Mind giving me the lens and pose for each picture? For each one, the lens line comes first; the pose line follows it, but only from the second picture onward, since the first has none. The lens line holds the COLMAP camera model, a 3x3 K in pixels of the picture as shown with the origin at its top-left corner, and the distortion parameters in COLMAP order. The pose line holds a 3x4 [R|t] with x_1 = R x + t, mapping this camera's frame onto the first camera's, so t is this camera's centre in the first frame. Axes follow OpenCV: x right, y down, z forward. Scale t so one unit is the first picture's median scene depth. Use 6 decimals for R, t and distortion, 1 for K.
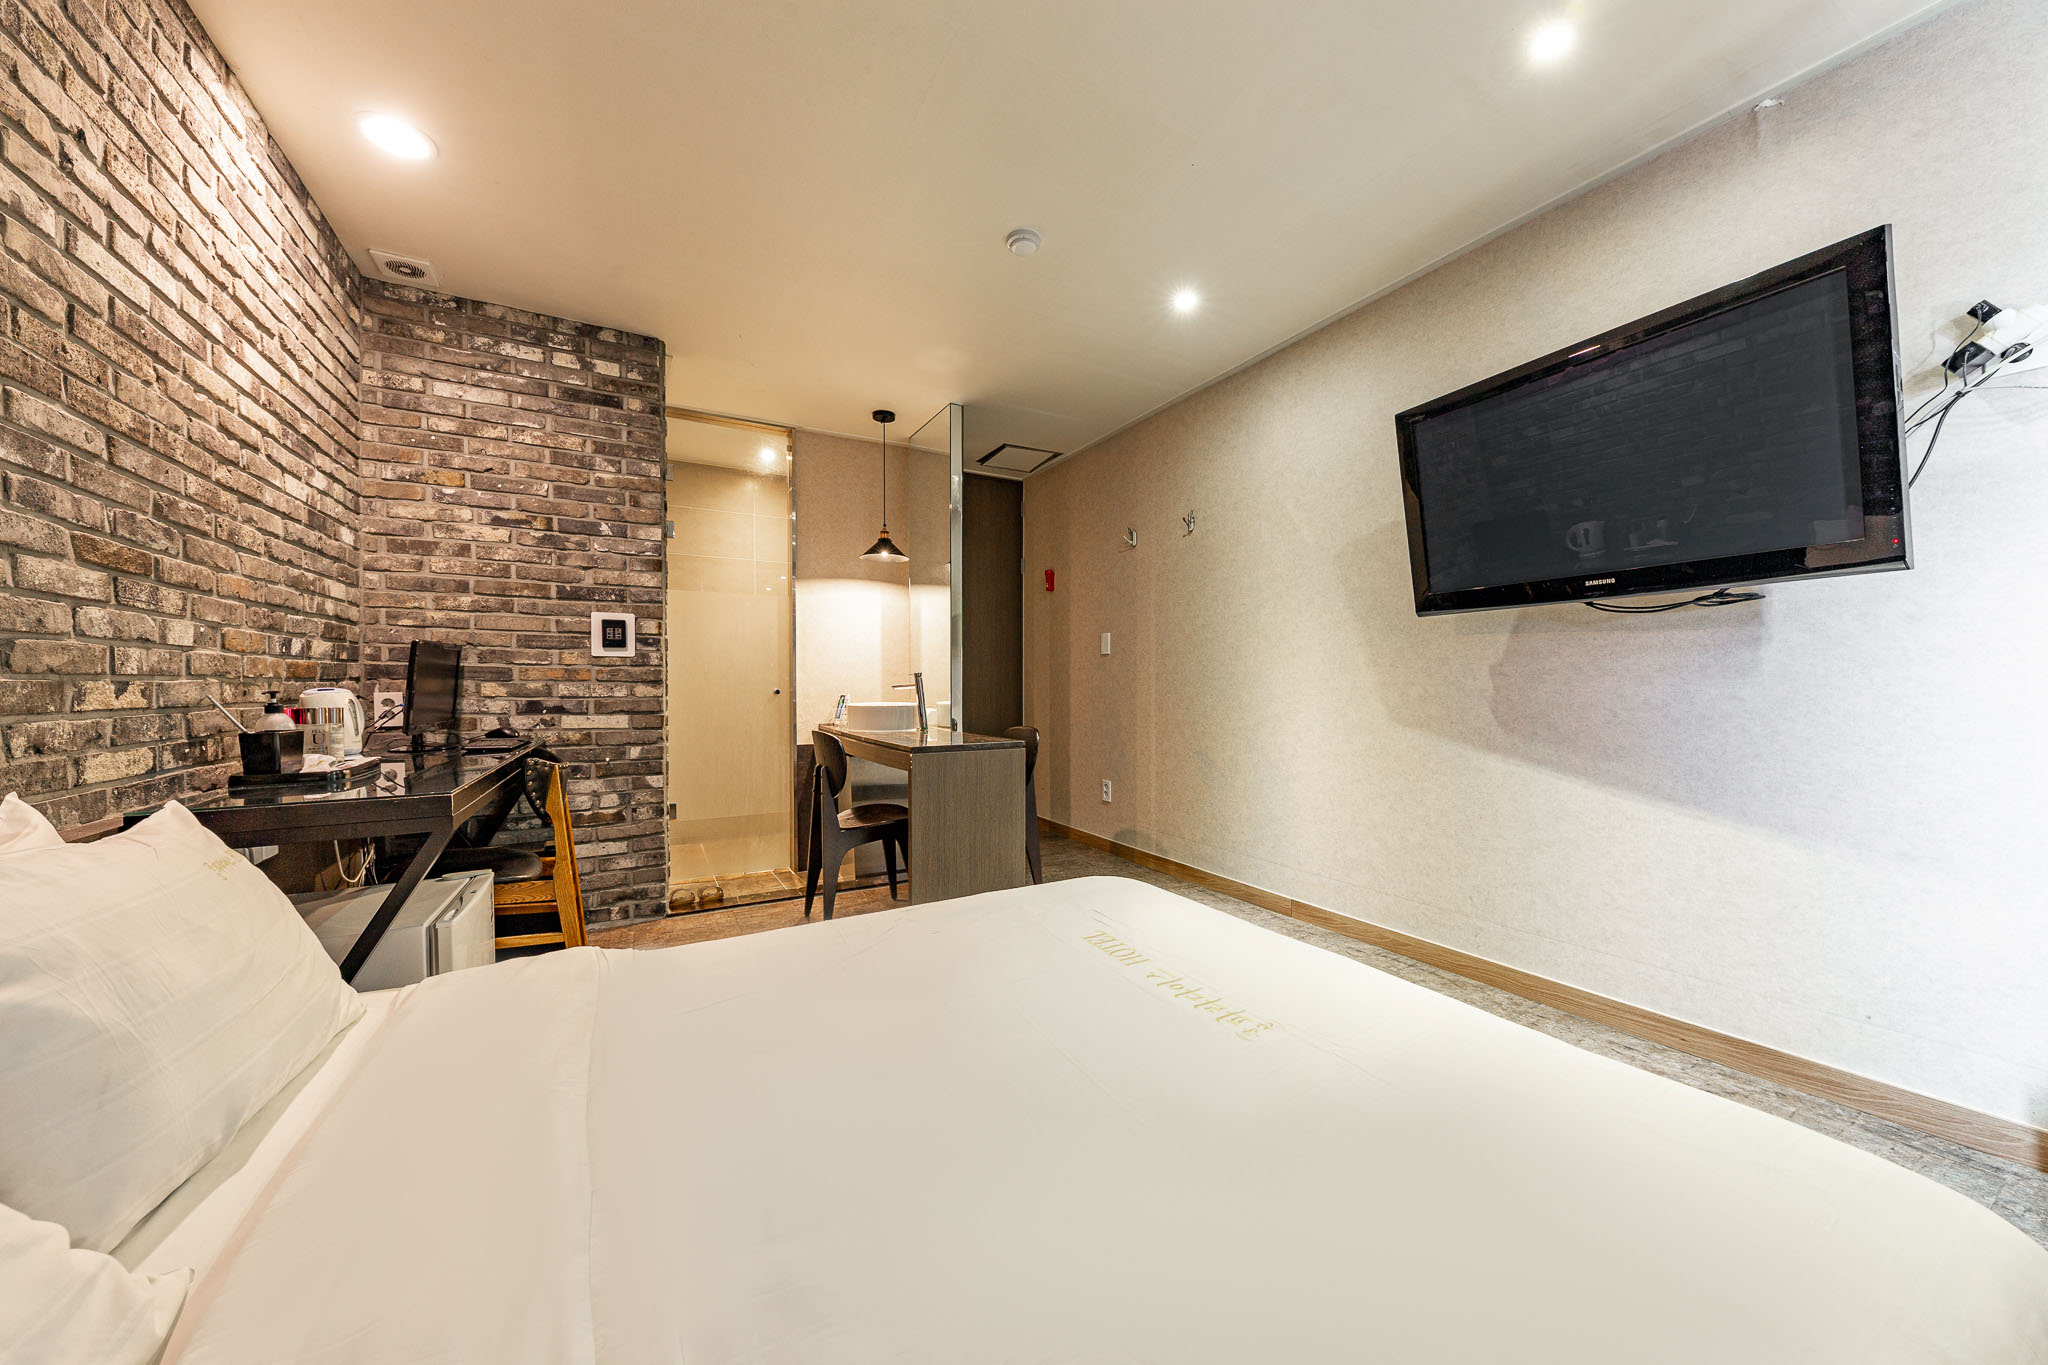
lens RADIAL K [[708.6, 0, 1023.3], [0, 708.6, 690.7], [0, 0, 1]] dist [0.011579, -0.005166]
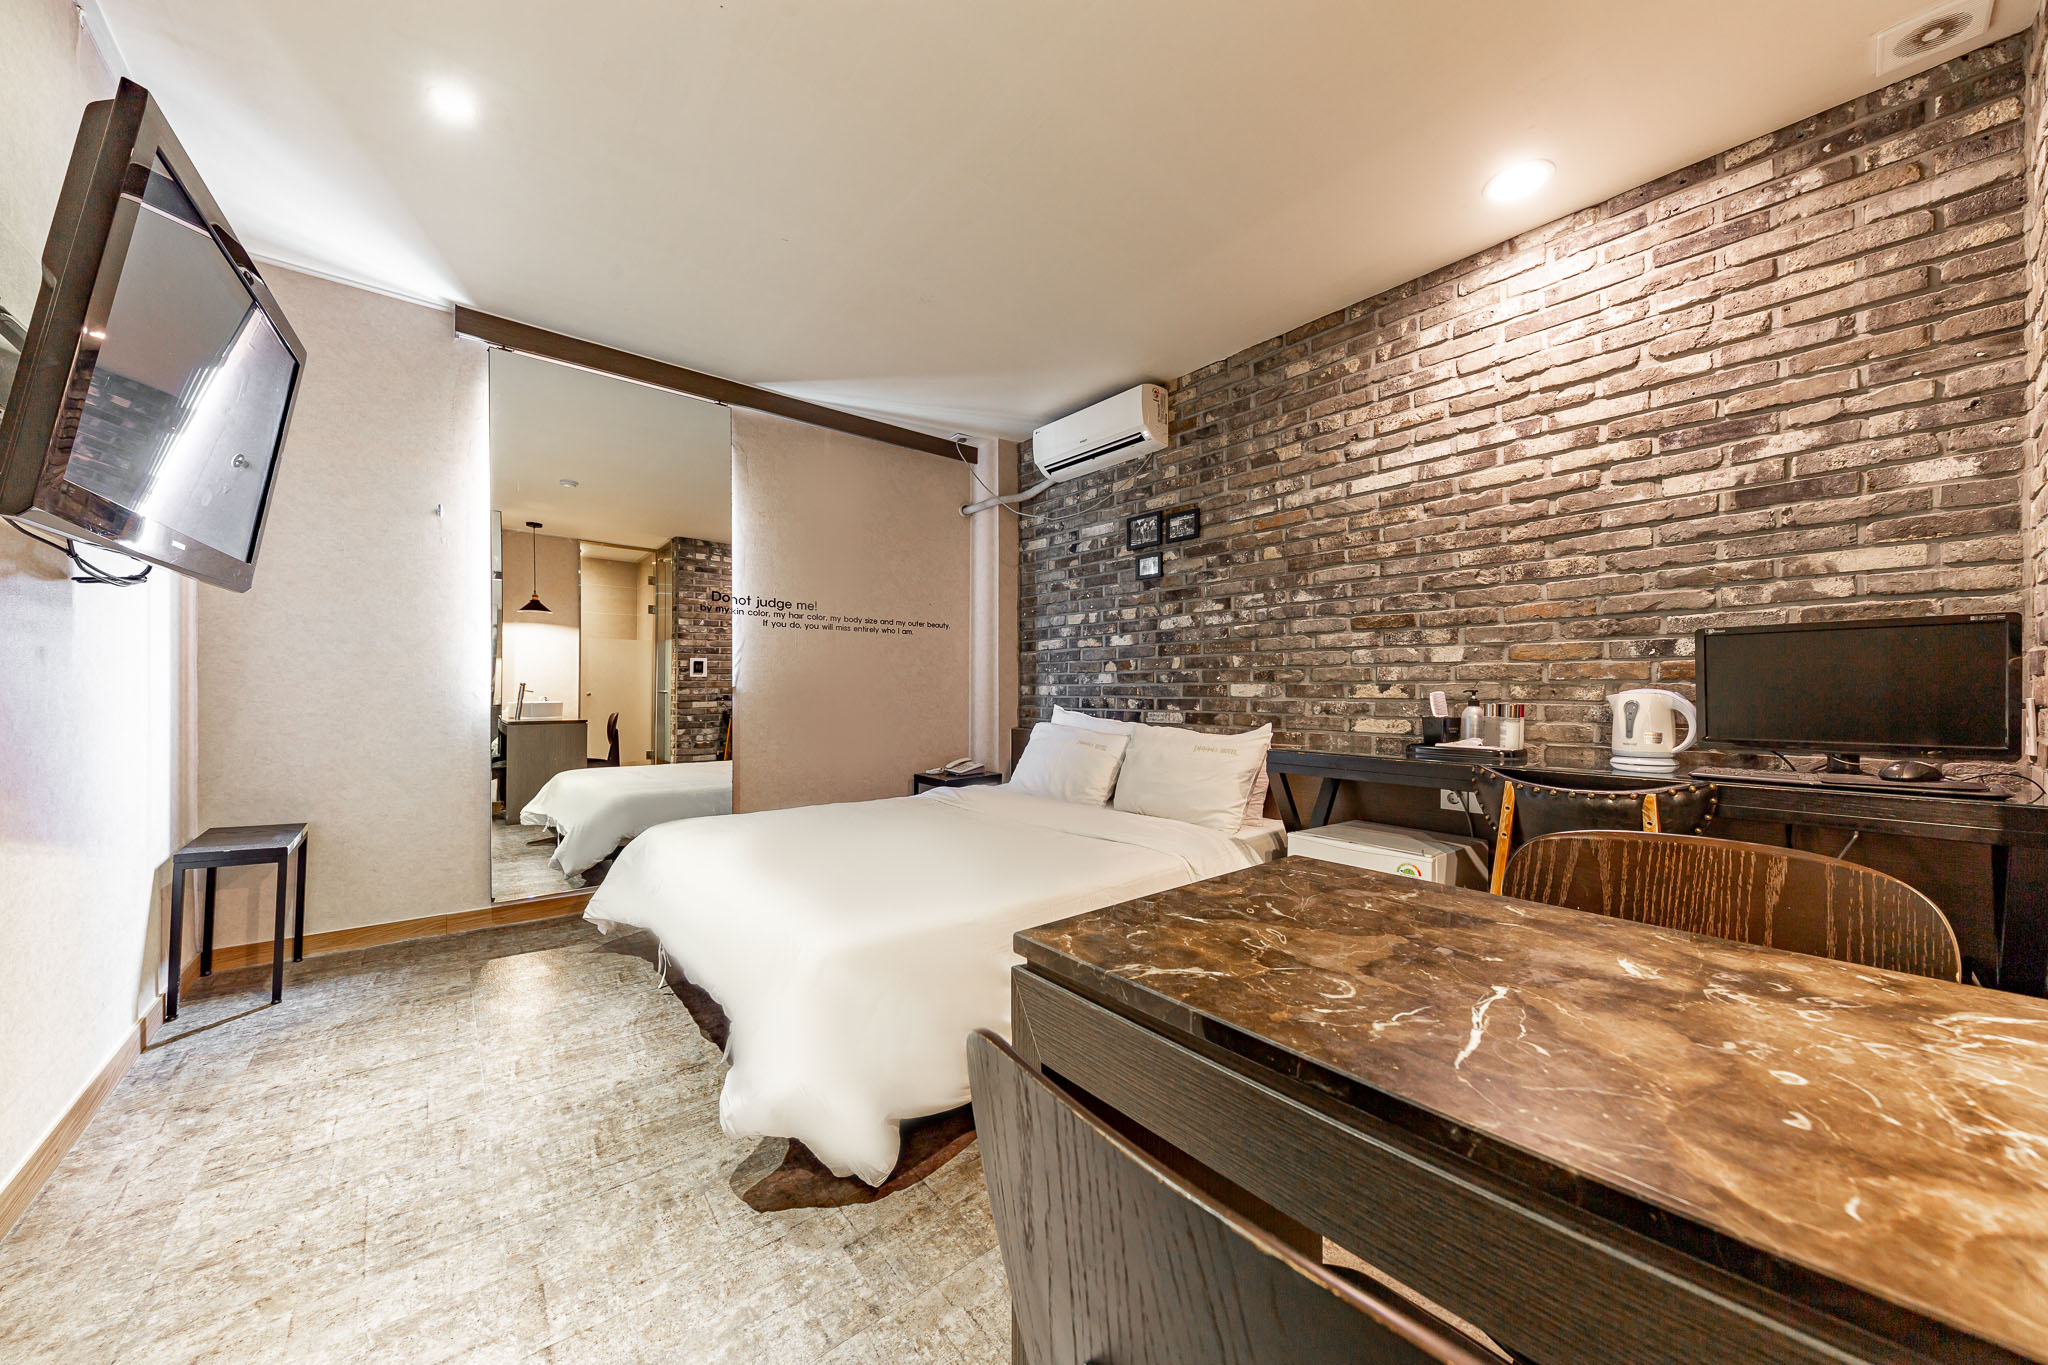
lens RADIAL K [[708.6, 0, 1023.3], [0, 708.6, 690.7], [0, 0, 1]] dist [0.011579, -0.005166]
pose [[-0.982137, -0.002007, -0.188157, 0.044946], [-0.004545, 0.999904, 0.013059, -0.007781], [0.188113, 0.013681, -0.982052, 1.323211]]
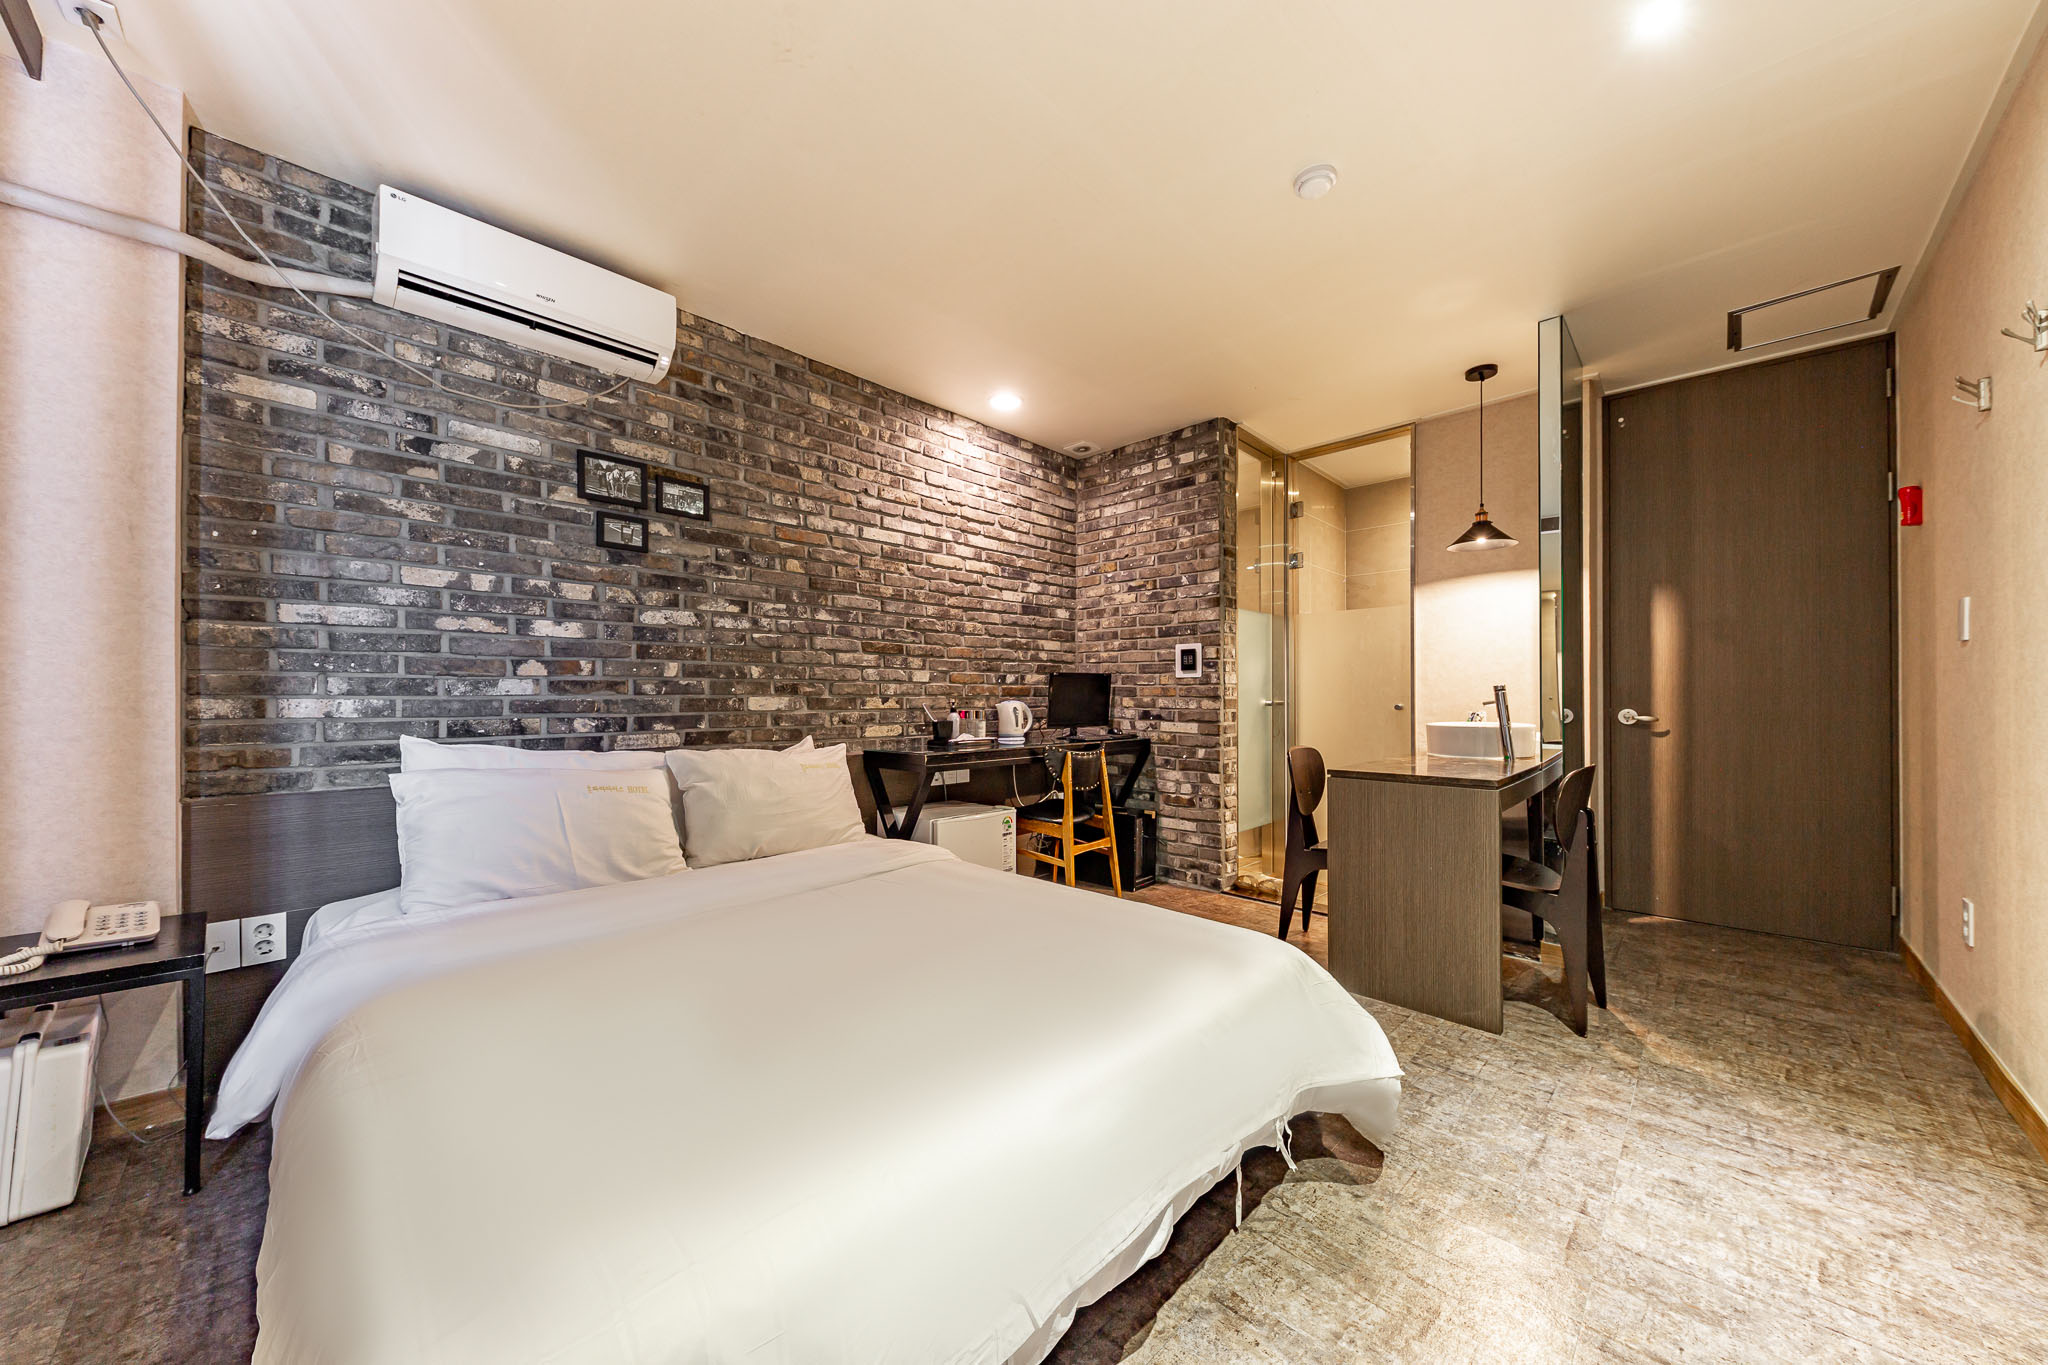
lens RADIAL K [[708.6, 0, 1023.3], [0, 708.6, 690.7], [0, 0, 1]] dist [0.011579, -0.005166]
pose [[0.289303, -0.007810, -0.957206, 0.603394], [-0.010740, 0.999877, -0.011404, -0.006483], [0.957177, 0.013579, 0.289183, 0.357562]]
